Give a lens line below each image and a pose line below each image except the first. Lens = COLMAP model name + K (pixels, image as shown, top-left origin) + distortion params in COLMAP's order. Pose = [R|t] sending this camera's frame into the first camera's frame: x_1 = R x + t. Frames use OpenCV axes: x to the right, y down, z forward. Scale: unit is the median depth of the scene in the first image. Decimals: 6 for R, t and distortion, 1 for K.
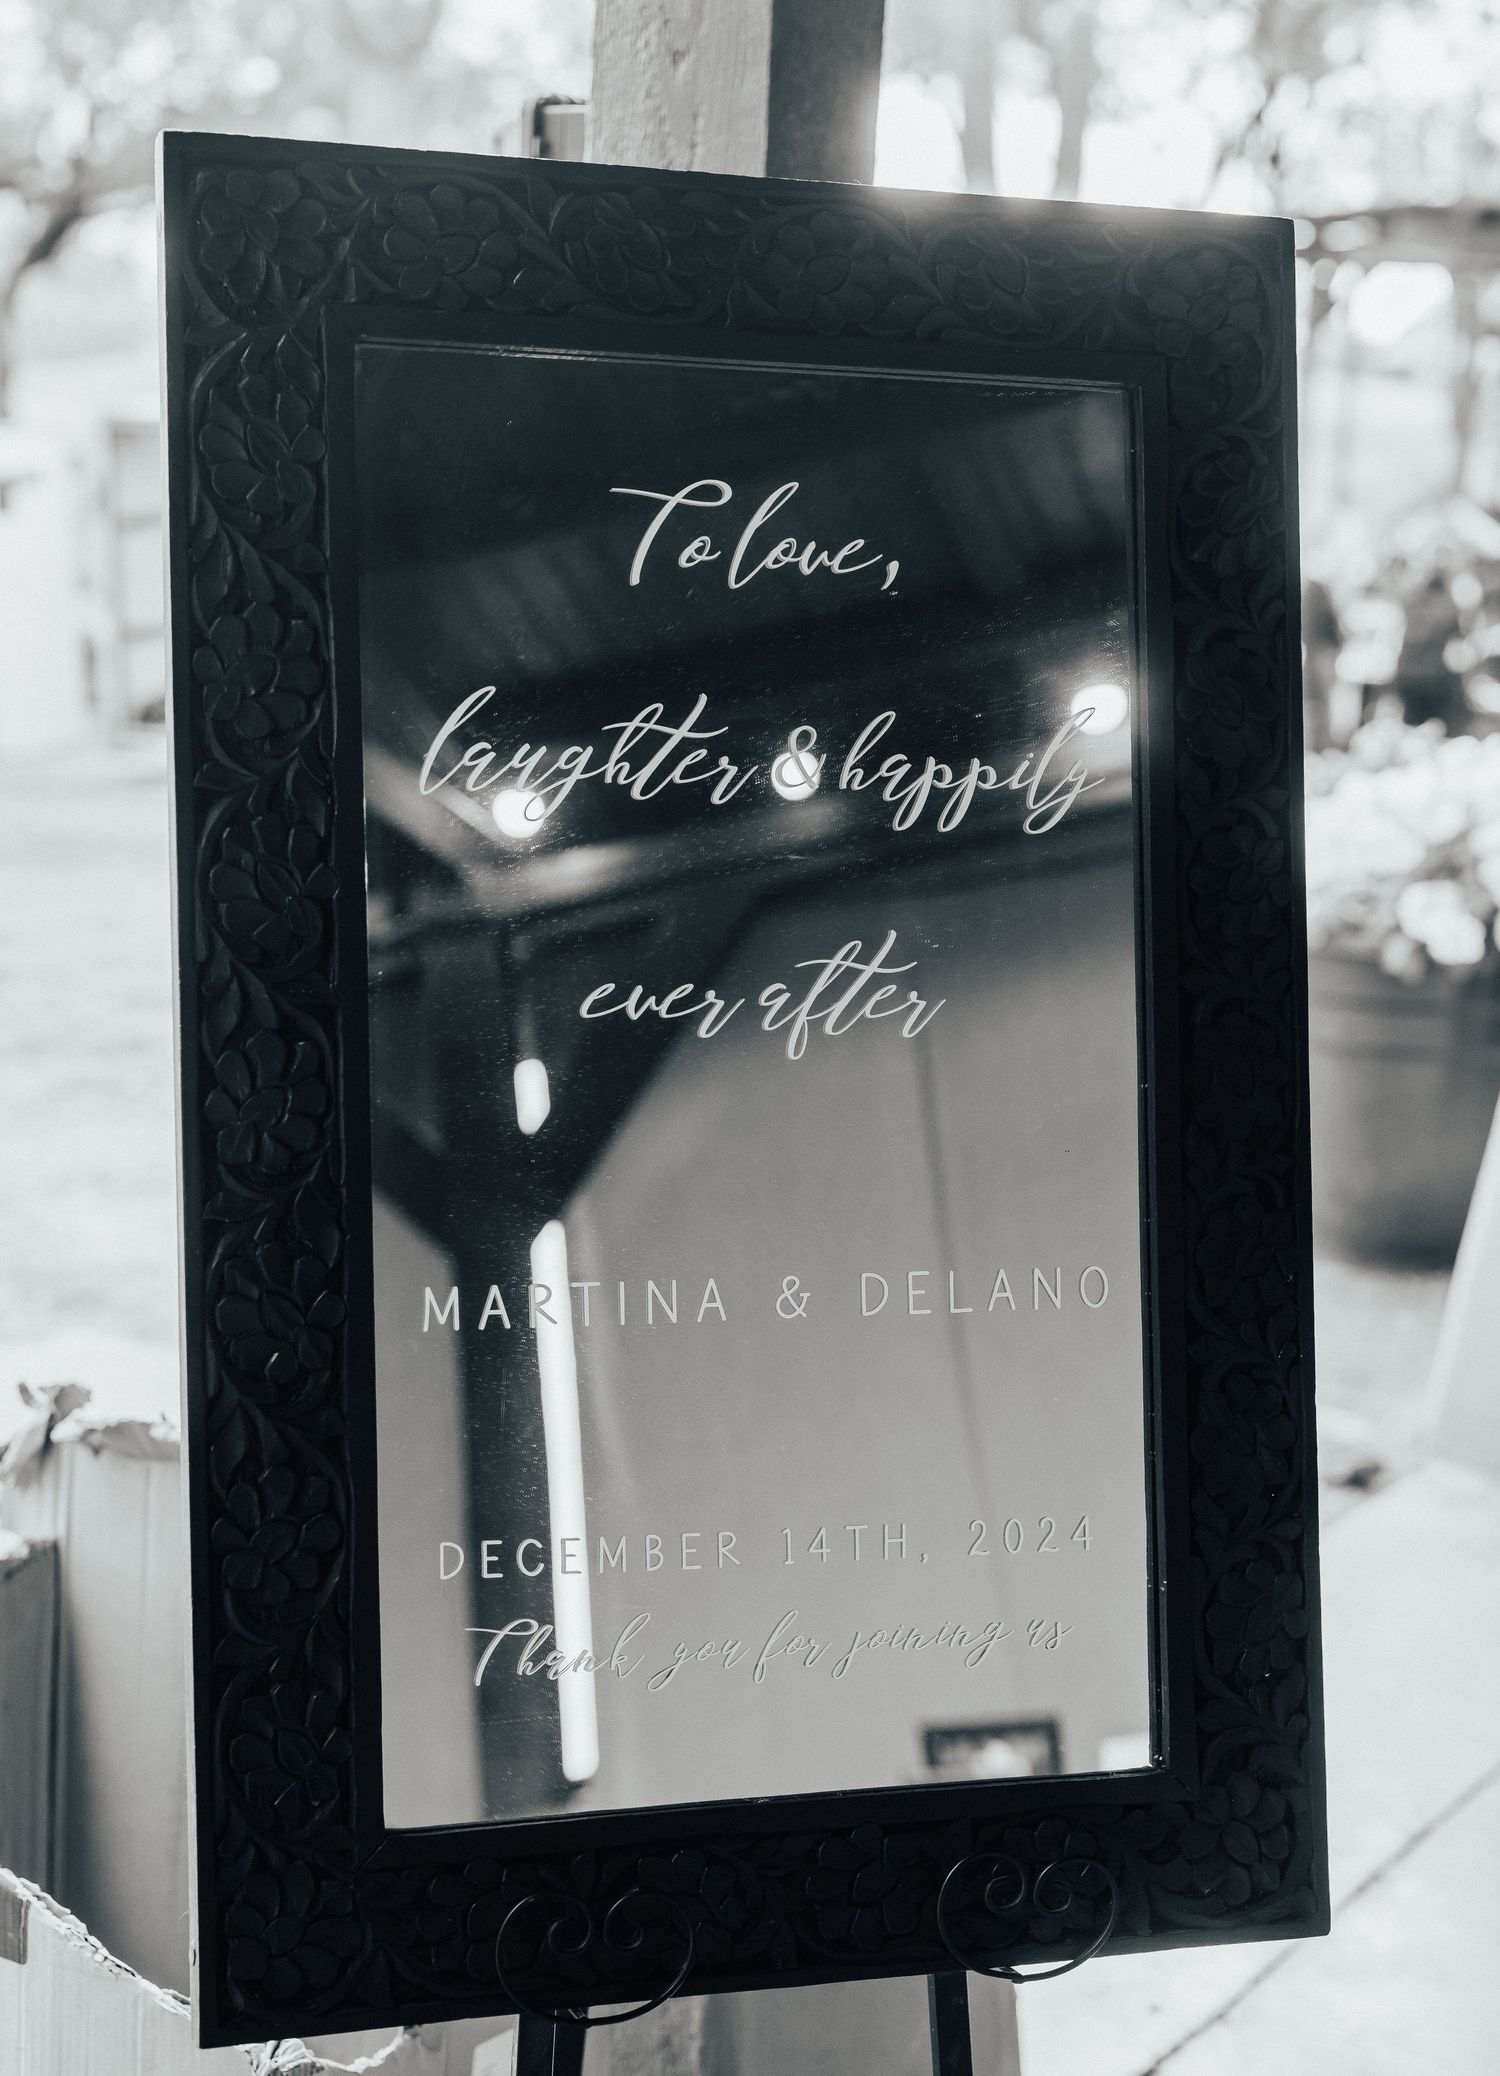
lens RADIAL K [[3899.7, 0, 750.0], [0, 3899.7, 1038.0], [0, 0, 1]] dist [0.024823, 0.137758]
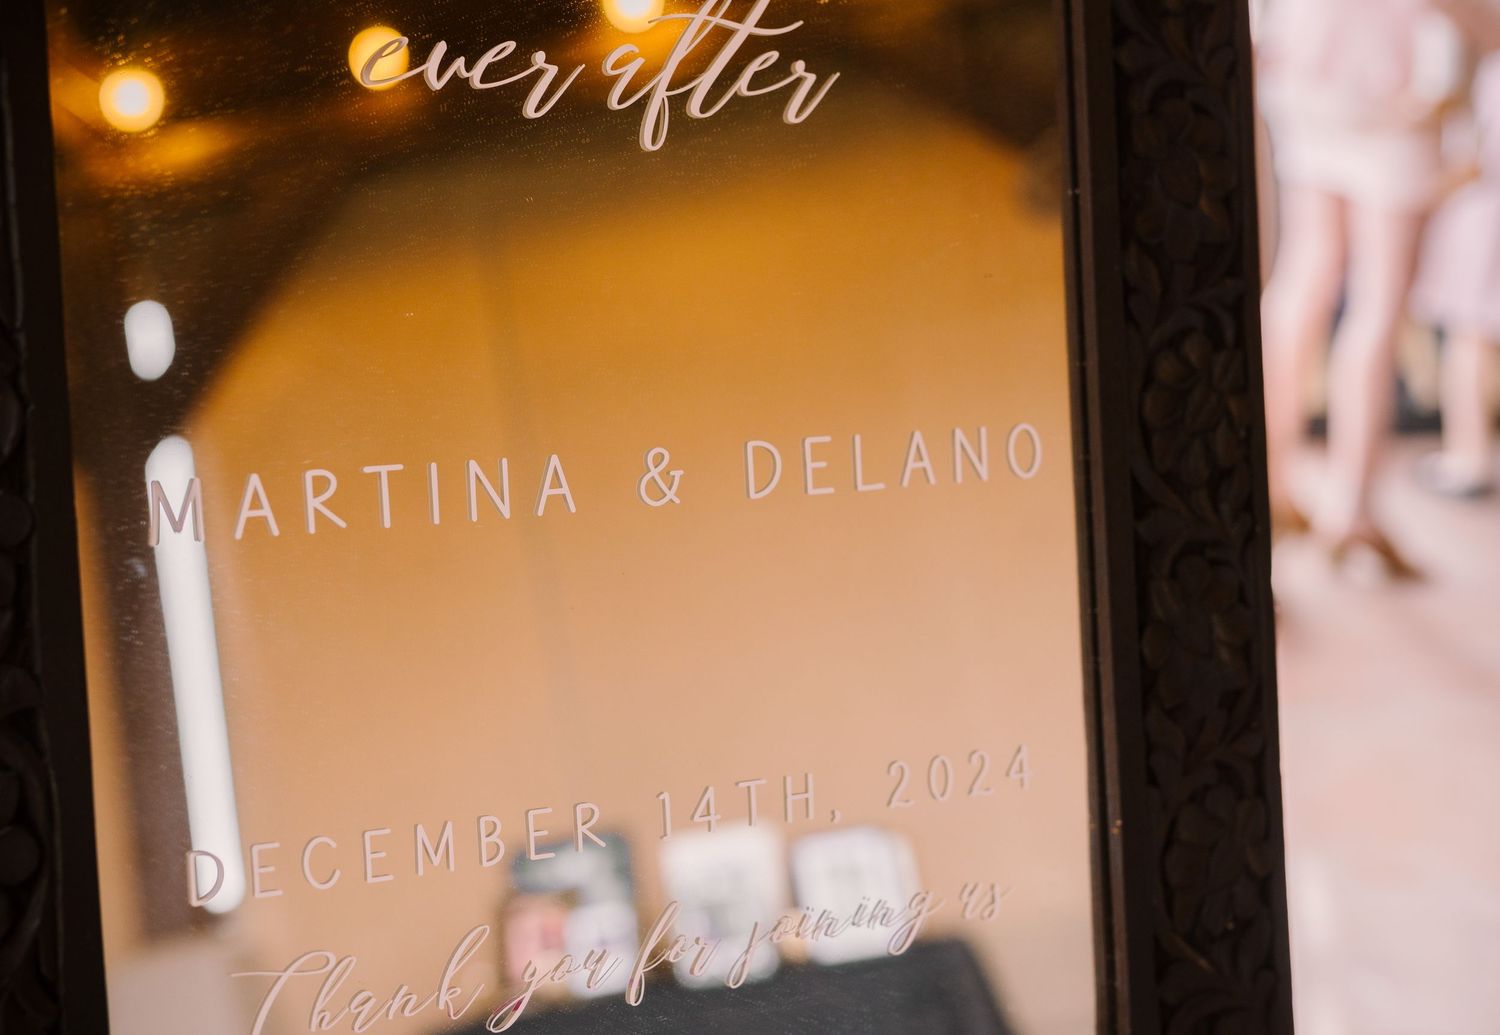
lens RADIAL K [[2598.4, 0, 750.4], [0, 2598.4, 476.8], [0, 0, 1]] dist [-0.051695, 0.156276]
pose [[0.983895, -0.035359, 0.175217, -0.057040], [0.024372, 0.997622, 0.064467, 0.035206], [-0.177080, -0.059158, 0.982417, 0.515198]]
